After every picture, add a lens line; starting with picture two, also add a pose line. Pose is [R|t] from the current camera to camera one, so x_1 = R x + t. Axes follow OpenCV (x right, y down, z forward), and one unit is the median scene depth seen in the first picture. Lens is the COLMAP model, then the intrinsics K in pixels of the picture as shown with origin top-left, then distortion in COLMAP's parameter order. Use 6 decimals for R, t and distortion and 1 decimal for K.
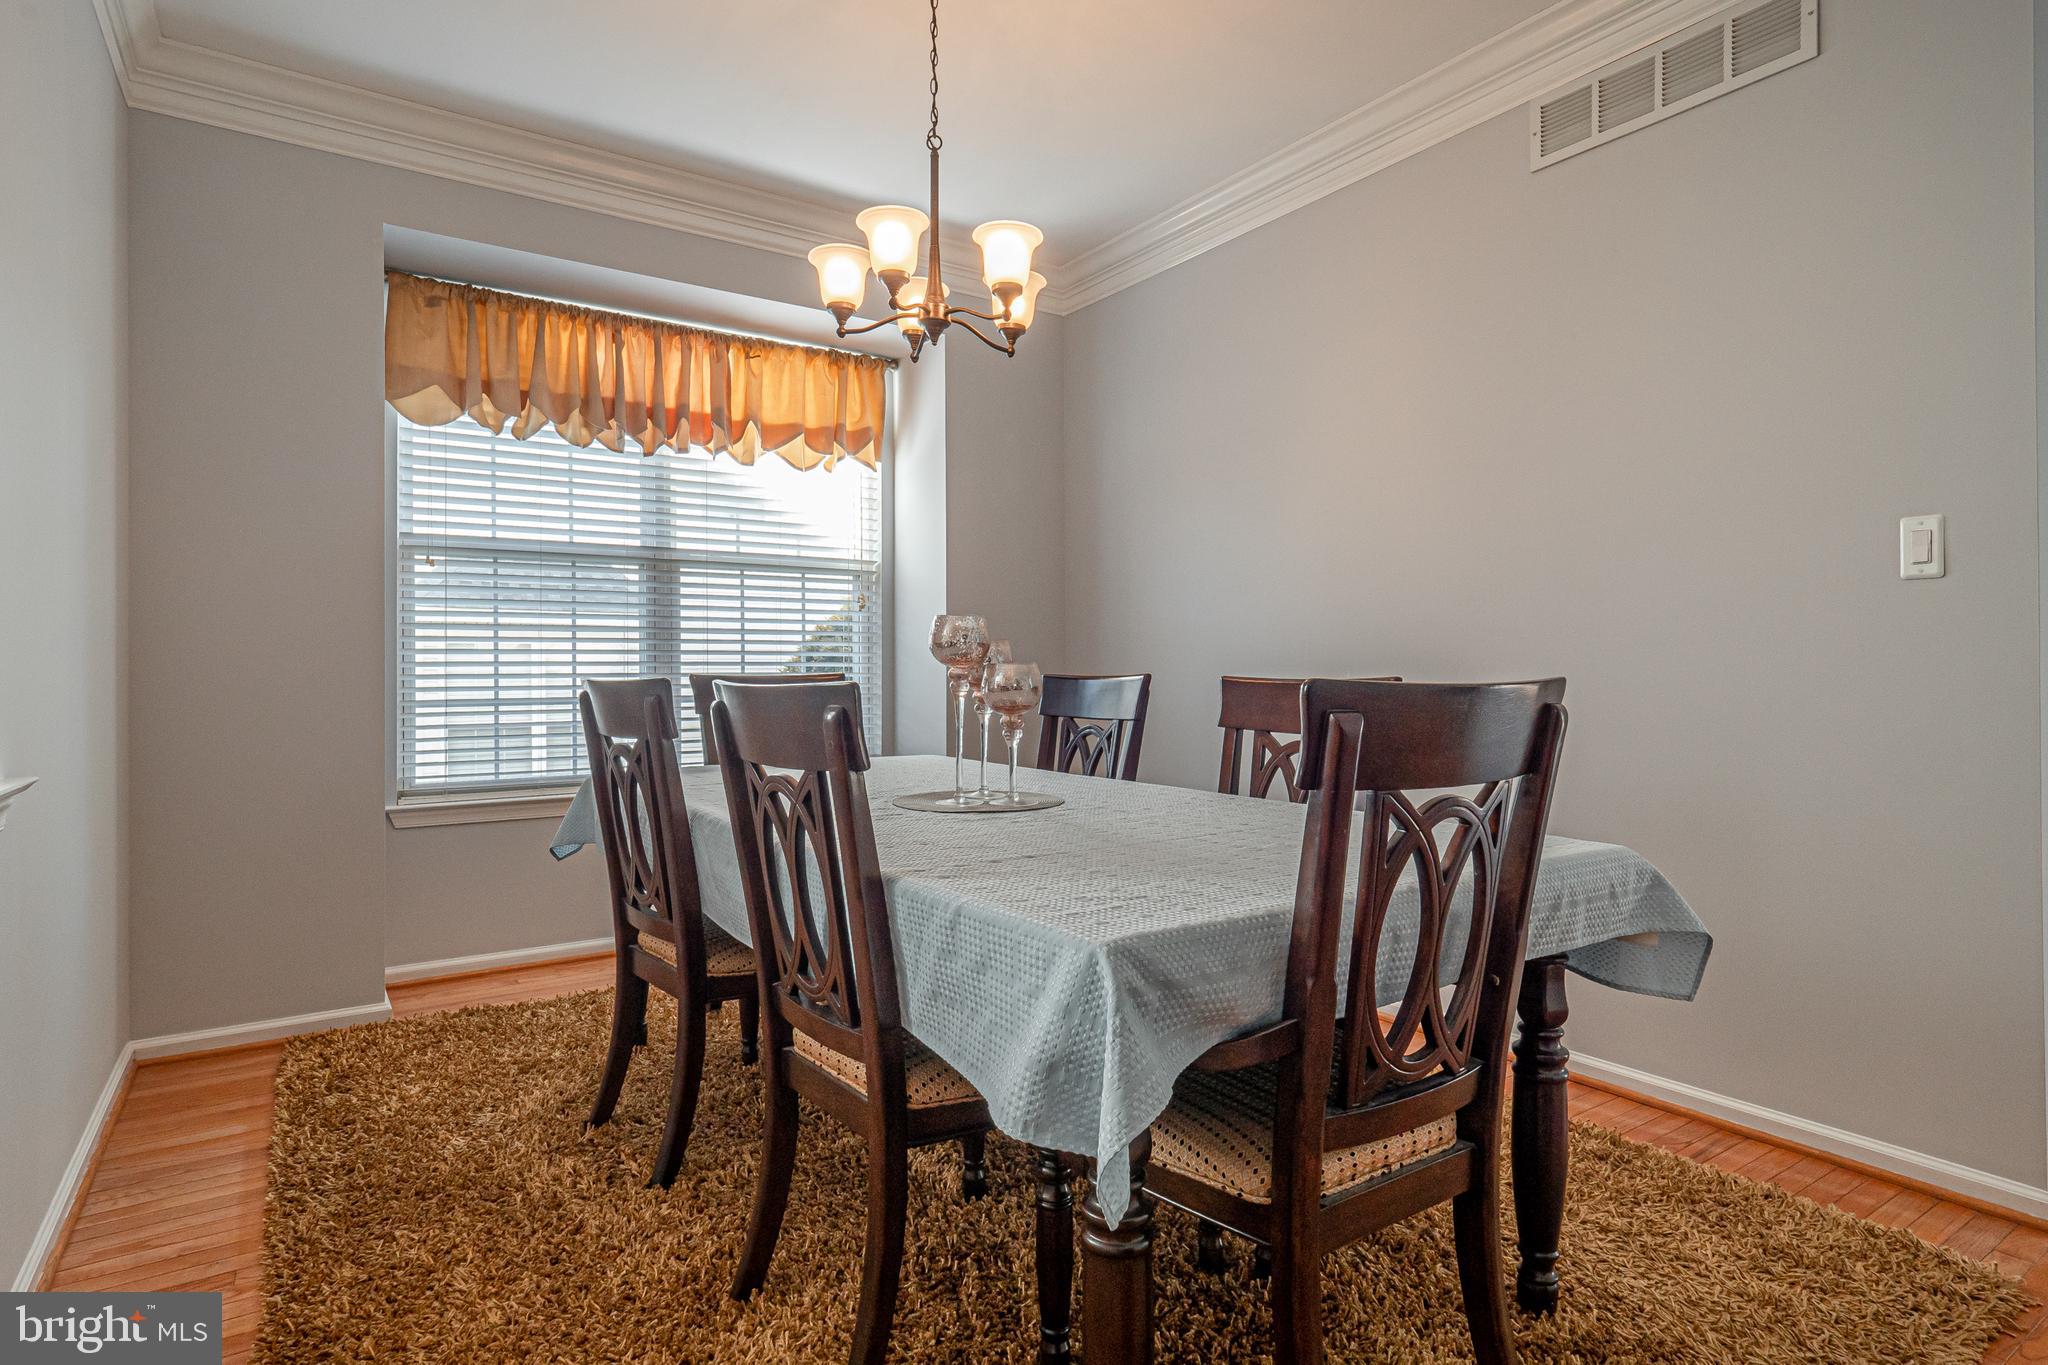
lens RADIAL K [[1055.4, 0, 1025.1], [0, 1055.4, 671.5], [0, 0, 1]] dist [-0.000010, 0.000025]
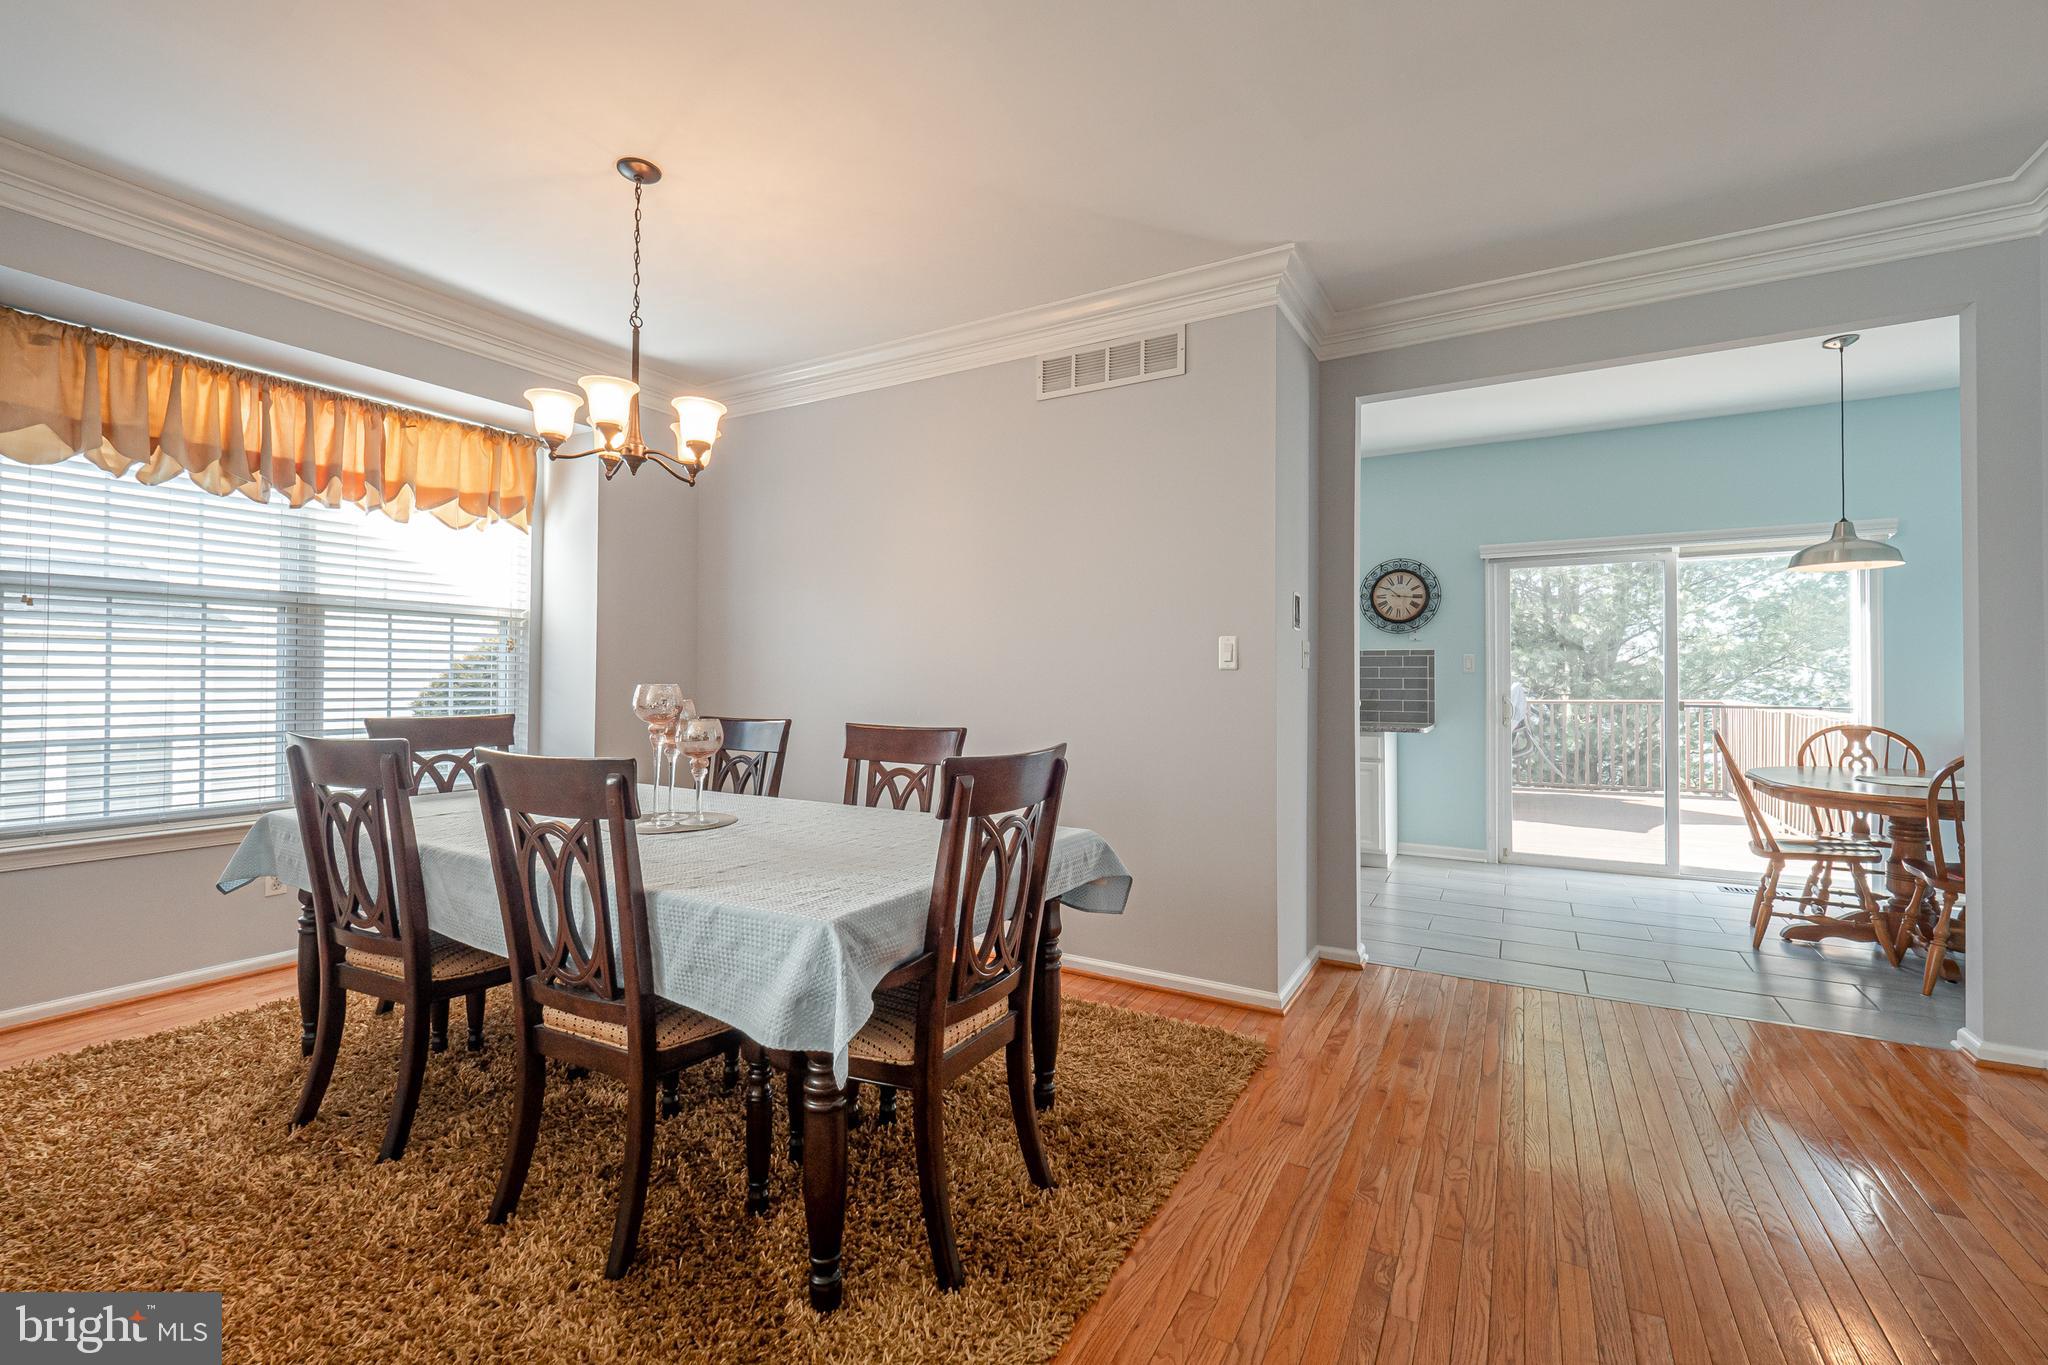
lens RADIAL K [[864.6, 0, 1008.3], [0, 864.6, 674.5], [0, 0, 1]] dist [-0.006765, -0.004033]
pose [[0.902423, 0.009020, 0.430757, -0.136176], [-0.008302, 0.999959, -0.003546, -0.067117], [-0.430771, -0.000376, 0.902461, -0.181885]]
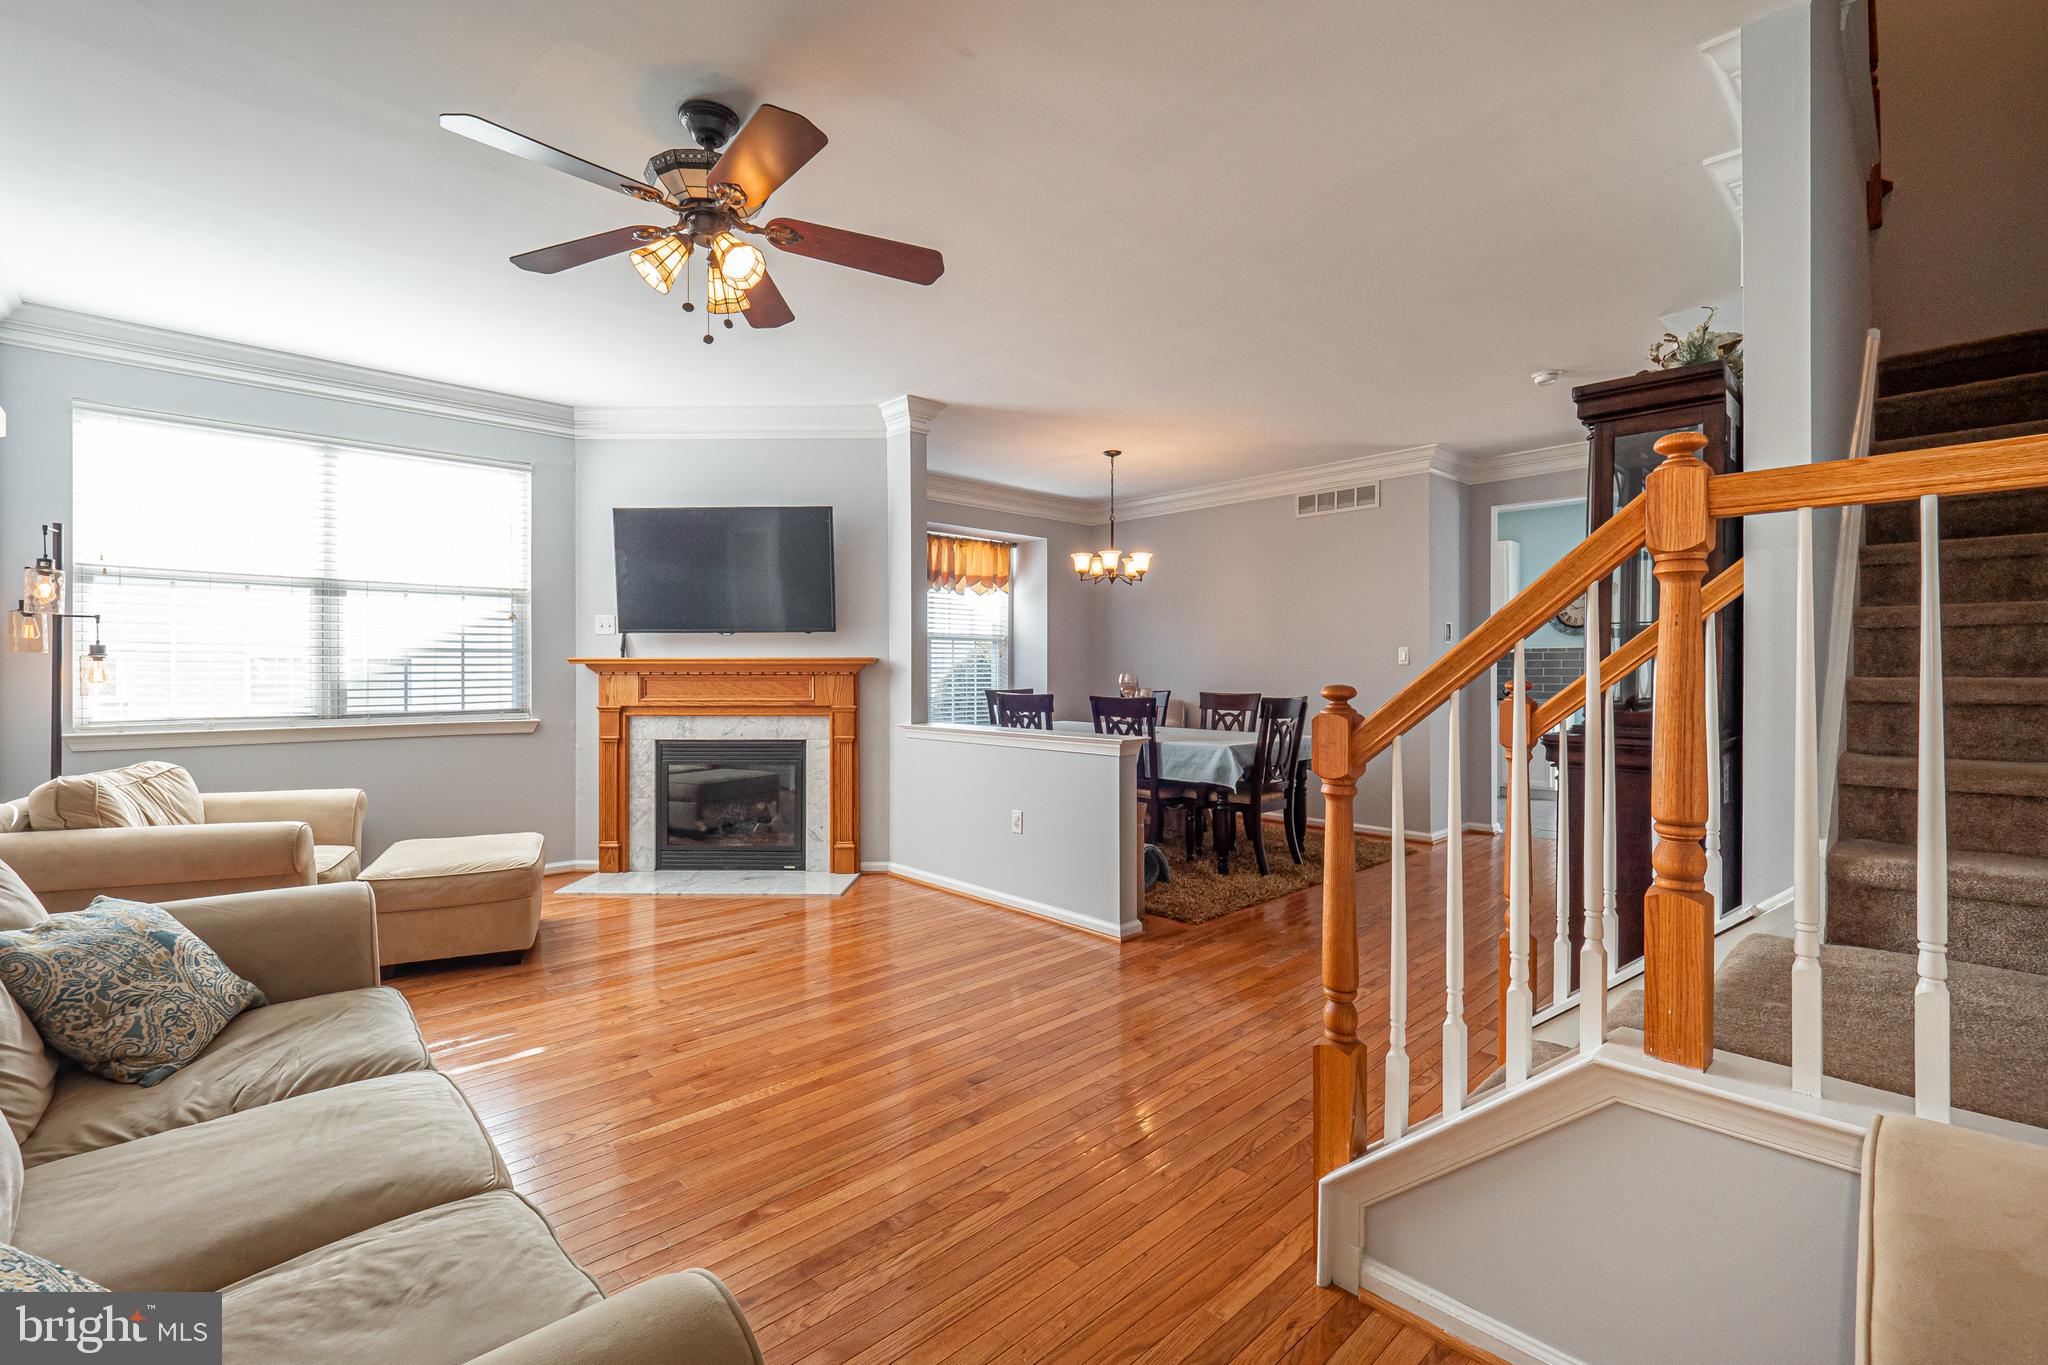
lens RADIAL K [[962.7, 0, 941.4], [0, 962.7, 666.6], [0, 0, 1]] dist [0.007281, -0.001295]
pose [[0.992370, 0.003501, 0.123248, -1.022537], [-0.003588, 0.999993, 0.000482, -0.076025], [-0.123245, -0.000920, 0.992376, -1.910389]]
